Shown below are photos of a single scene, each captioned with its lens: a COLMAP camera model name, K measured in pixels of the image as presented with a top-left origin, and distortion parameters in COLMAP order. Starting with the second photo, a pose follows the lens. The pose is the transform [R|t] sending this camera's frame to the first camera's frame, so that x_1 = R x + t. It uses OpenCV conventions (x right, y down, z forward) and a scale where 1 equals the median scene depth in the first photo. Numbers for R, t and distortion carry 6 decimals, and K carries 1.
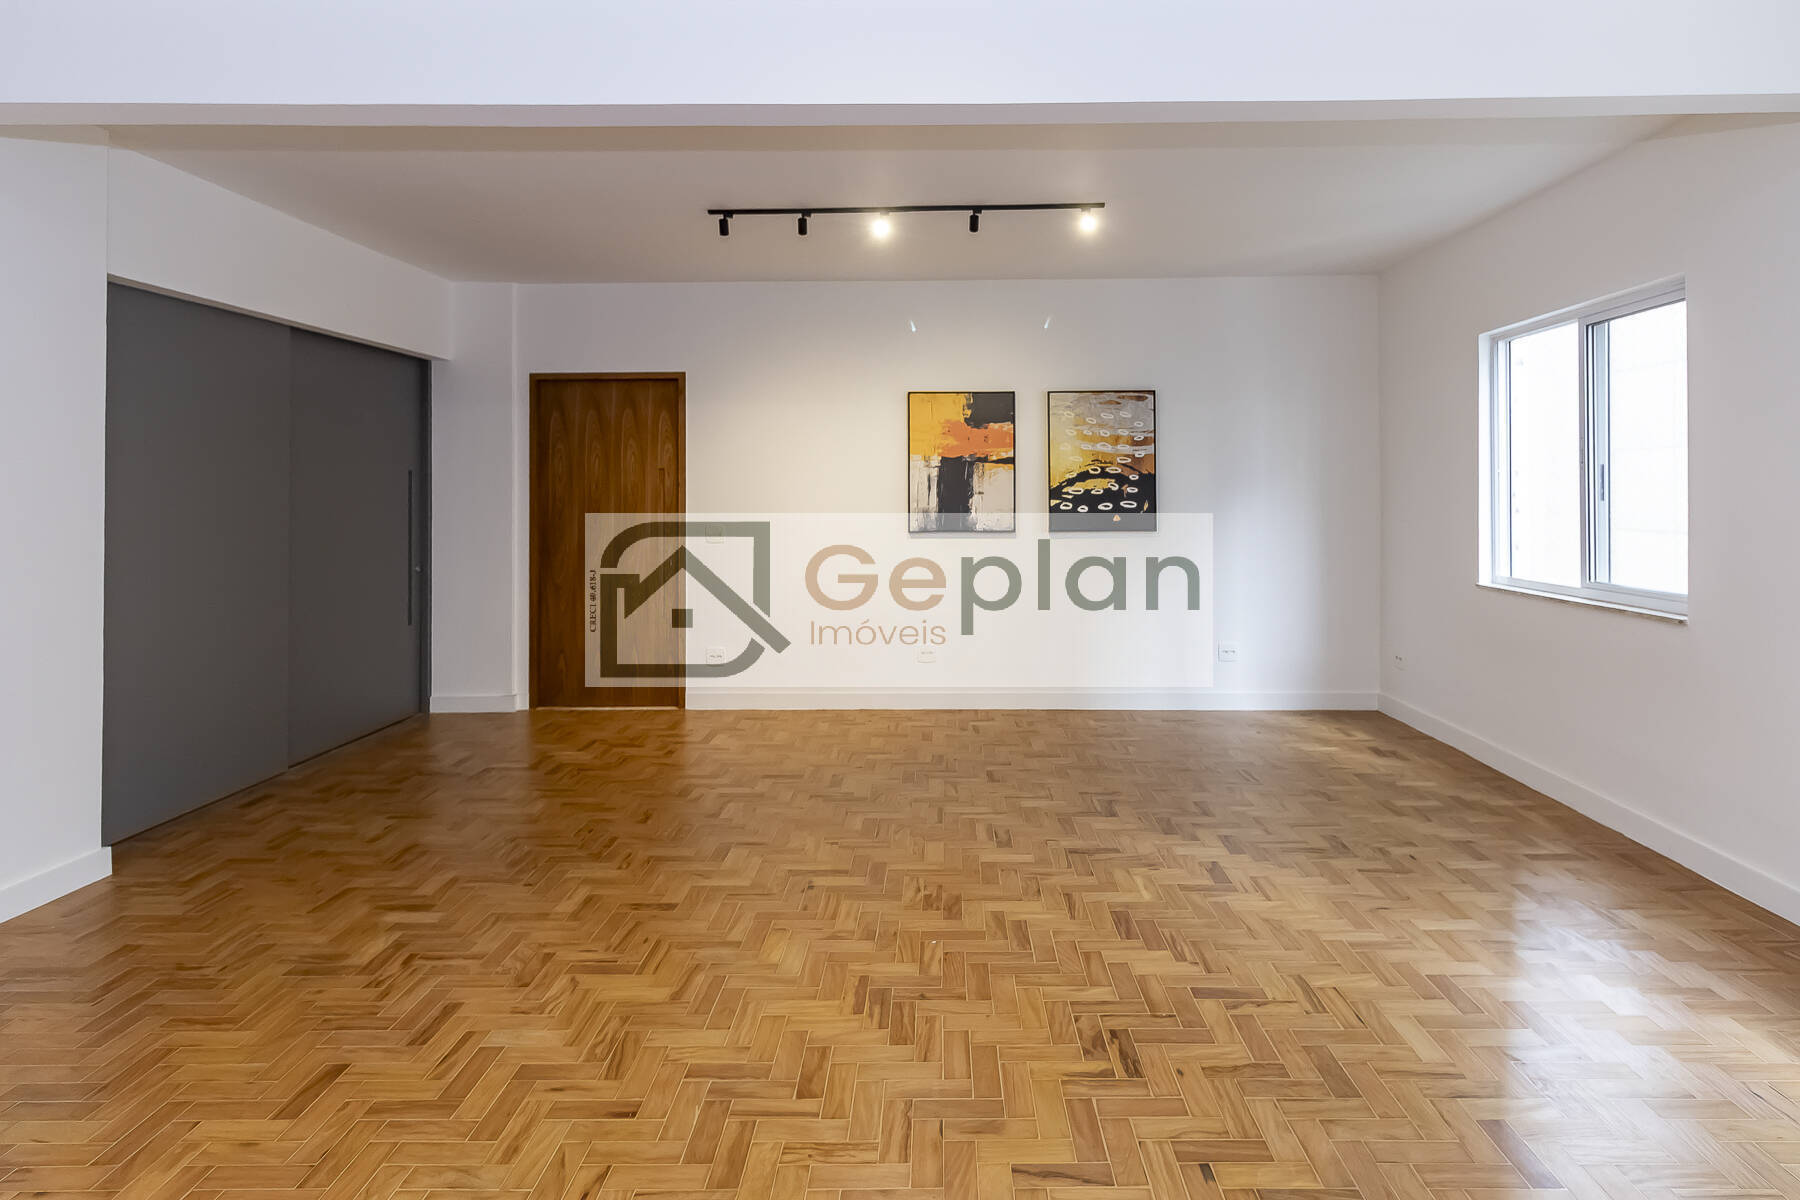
lens RADIAL K [[977.0, 0, 947.4], [0, 977.0, 484.0], [0, 0, 1]] dist [0.000262, 0.000388]
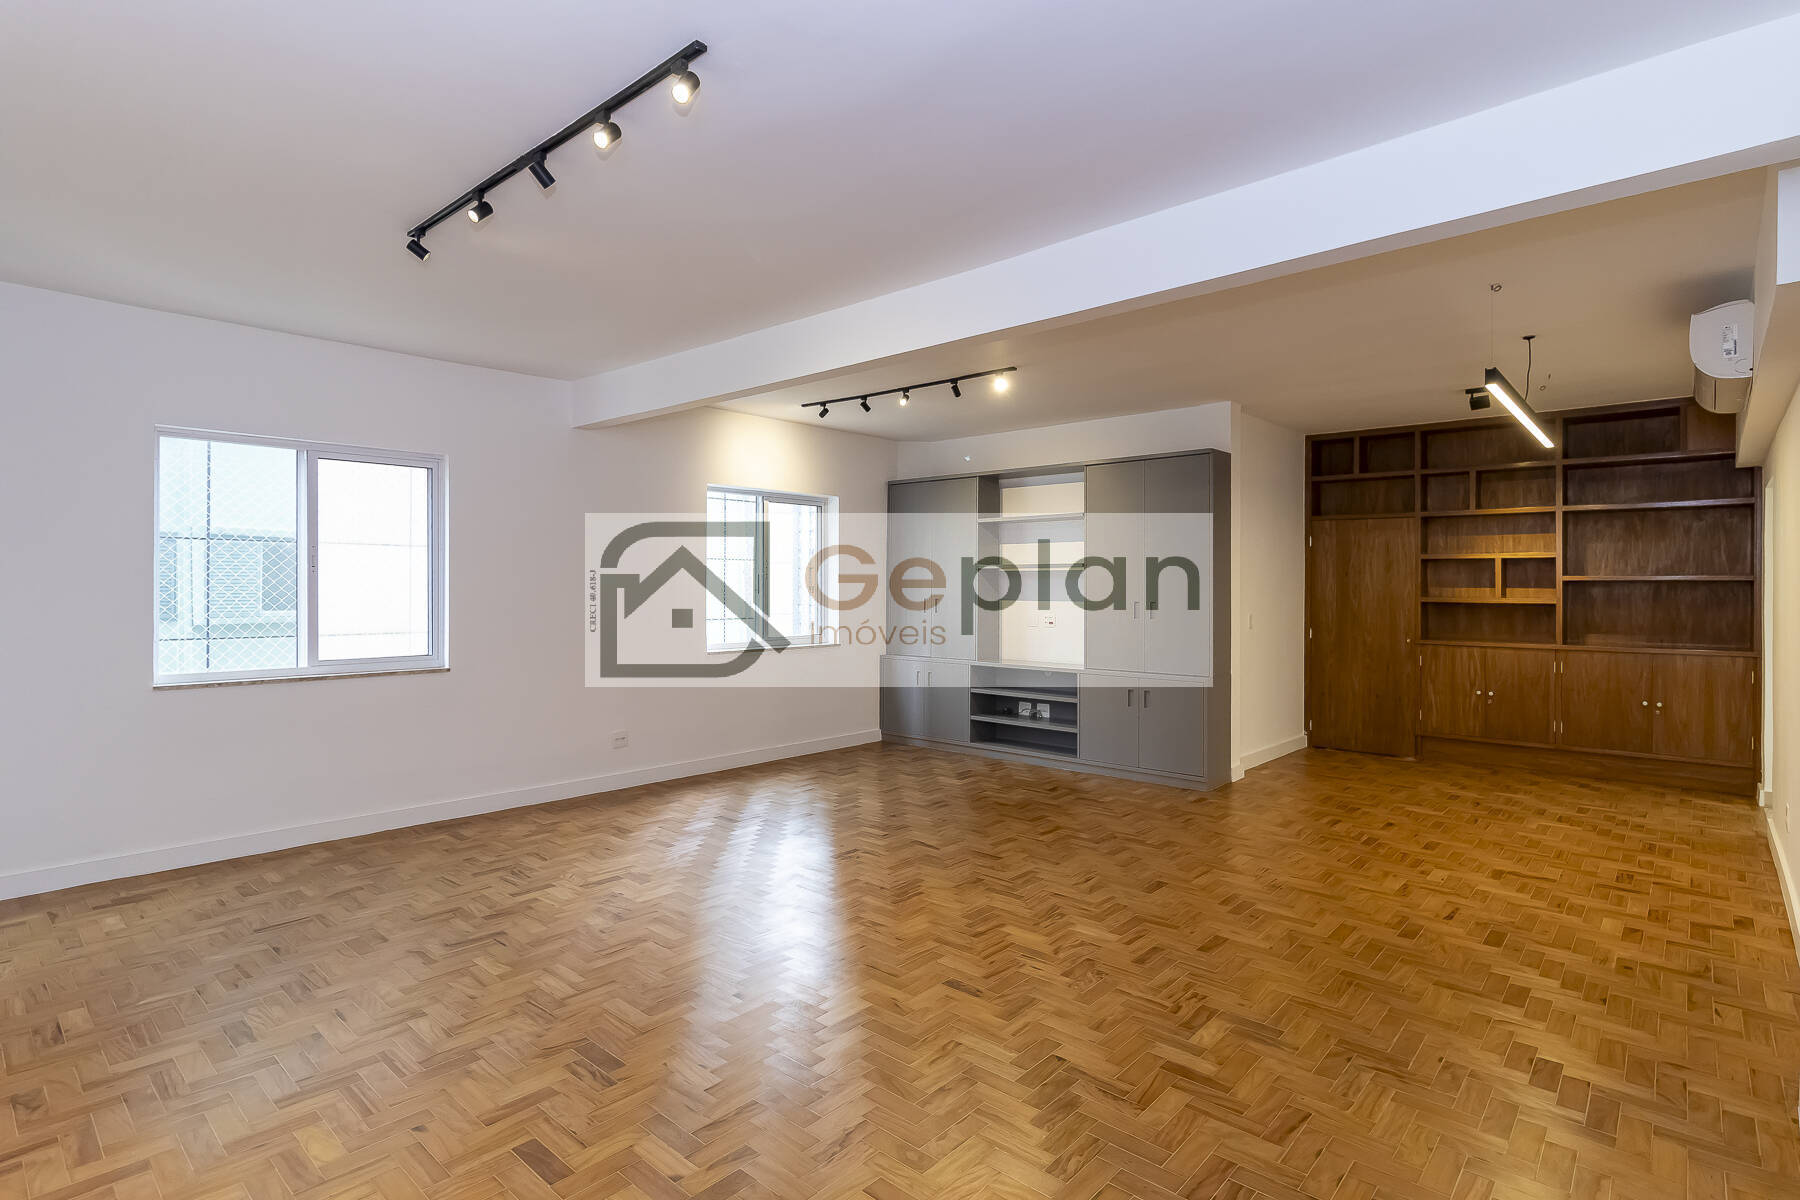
lens RADIAL K [[832.7, 0, 957.4], [0, 832.7, 592.8], [0, 0, 1]] dist [0.000078, -0.000076]
pose [[-0.786410, 0.000811, 0.617704, -0.472065], [-0.002969, 0.999983, -0.005092, 0.009903], [-0.617697, -0.005839, -0.786394, 0.953895]]
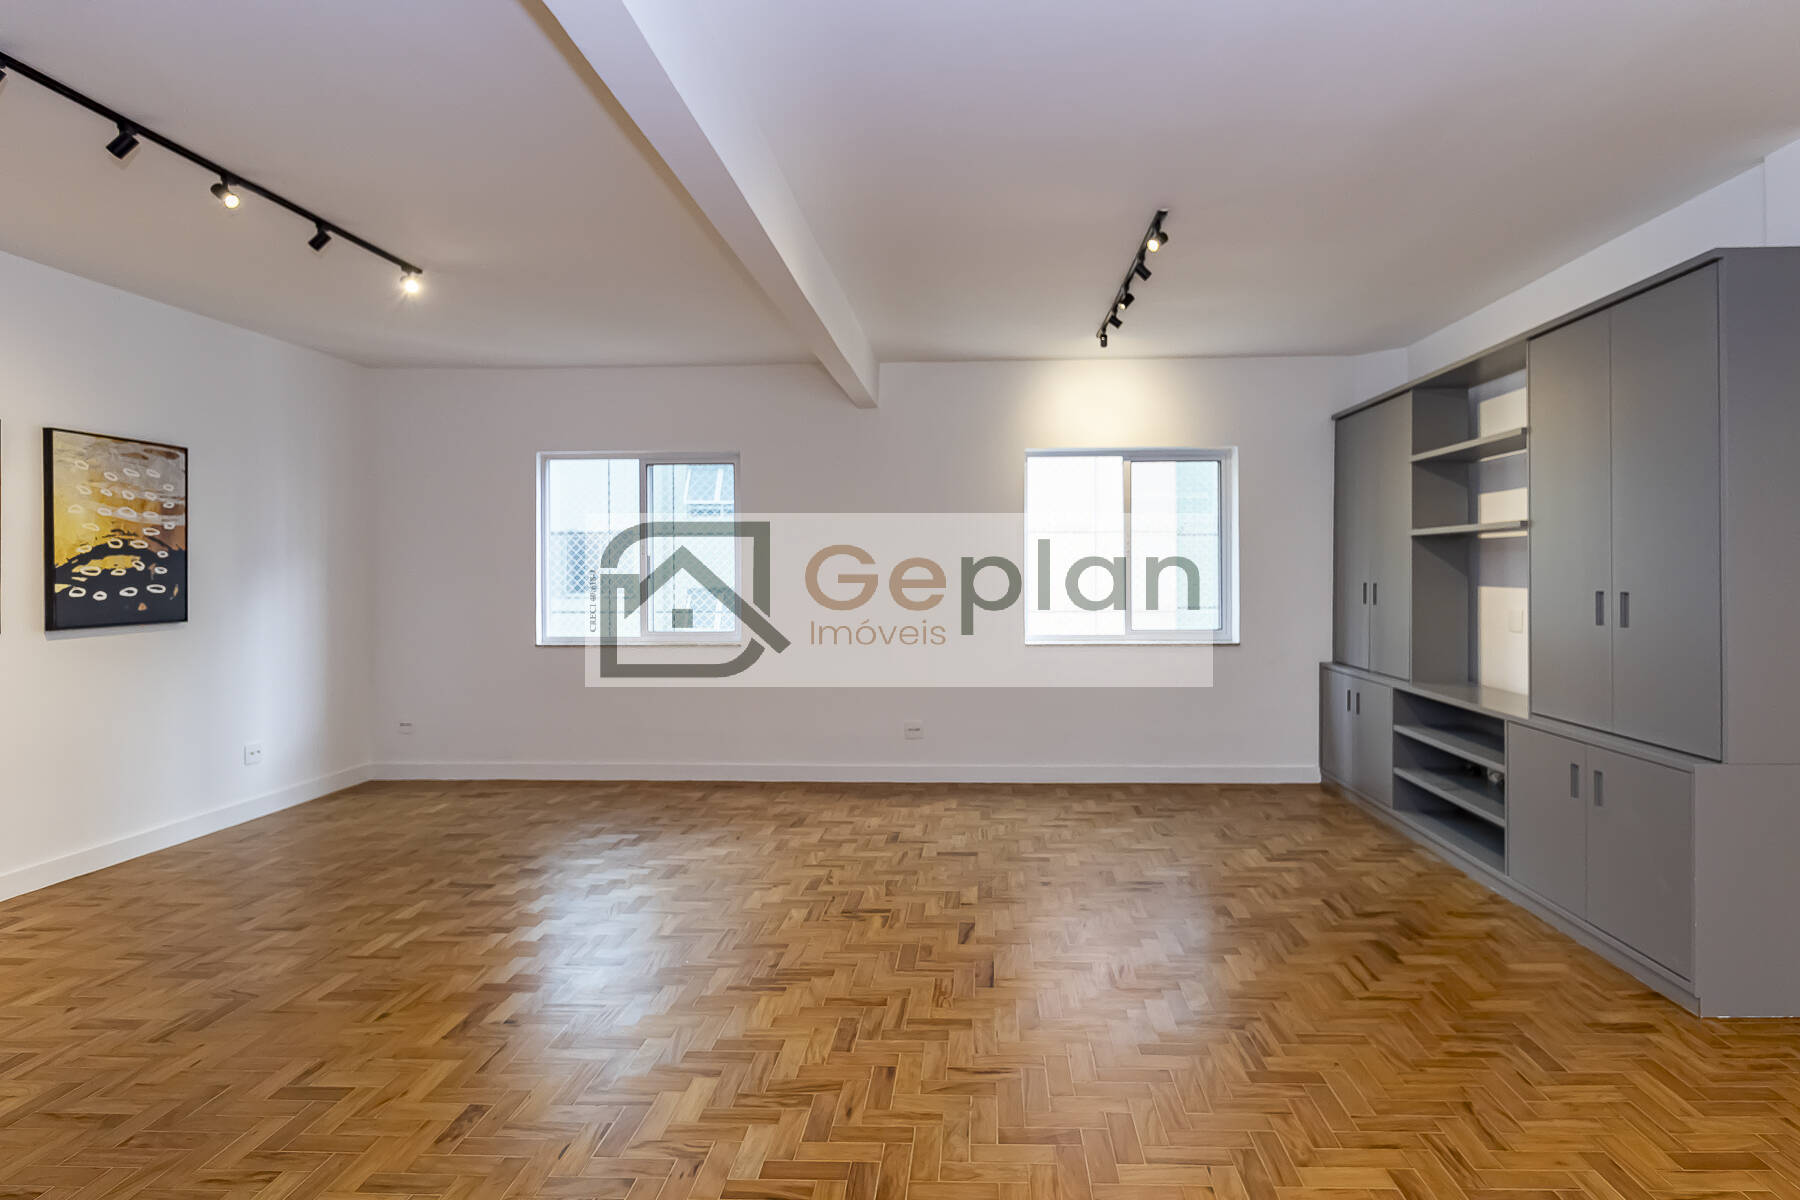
lens RADIAL K [[898.7, 0, 1021.0], [0, 898.7, 575.5], [0, 0, 1]] dist [0.000803, -0.005304]
pose [[-0.045100, 0.000609, 0.998982, -0.562743], [-0.006100, 0.999981, -0.000885, 0.006569], [-0.998964, -0.006134, -0.045096, 0.340114]]
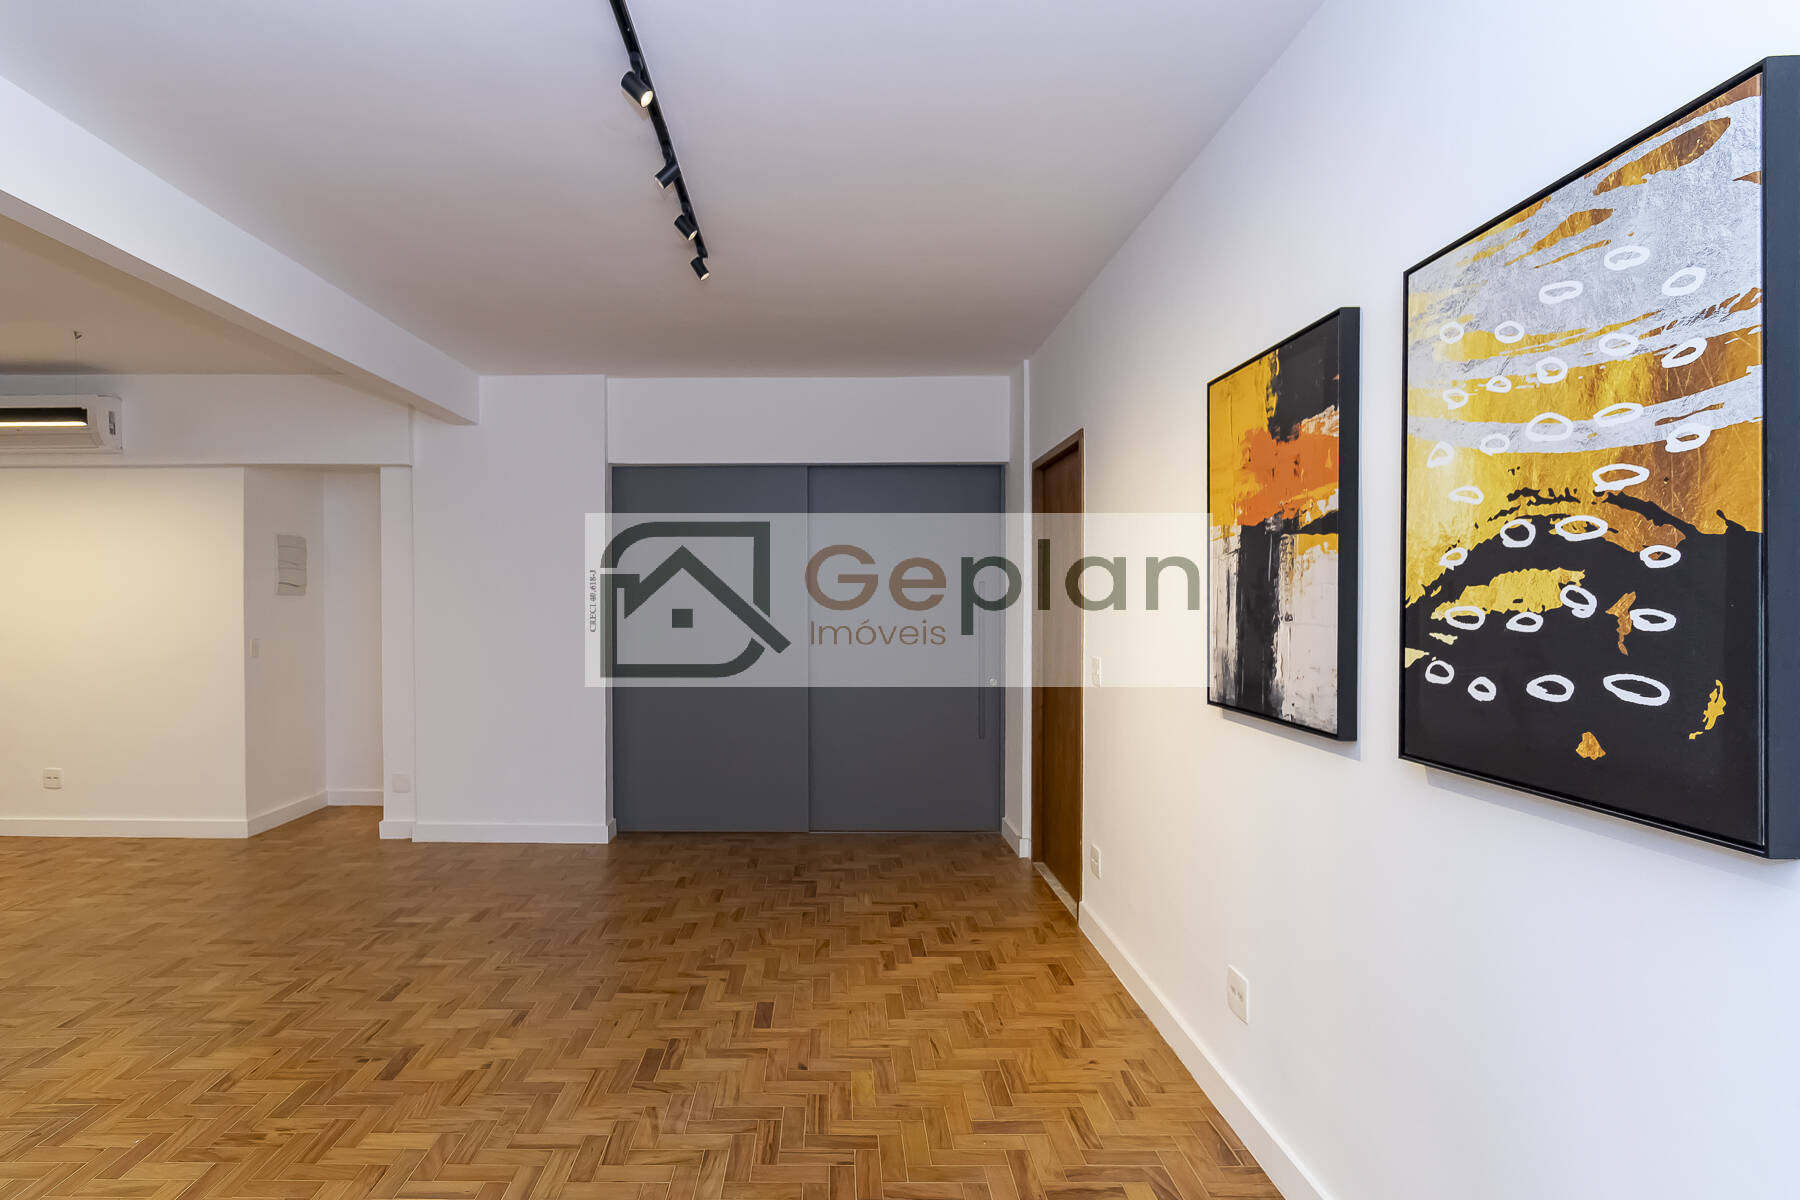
lens RADIAL K [[933.2, 0, 773.5], [0, 933.2, 612.5], [0, 0, 1]] dist [-0.001930, -0.001805]
pose [[-0.055498, 0.017099, -0.998312, 0.391718], [0.009136, 0.999820, 0.016617, -0.000316], [0.998417, -0.008198, -0.055644, 0.829104]]
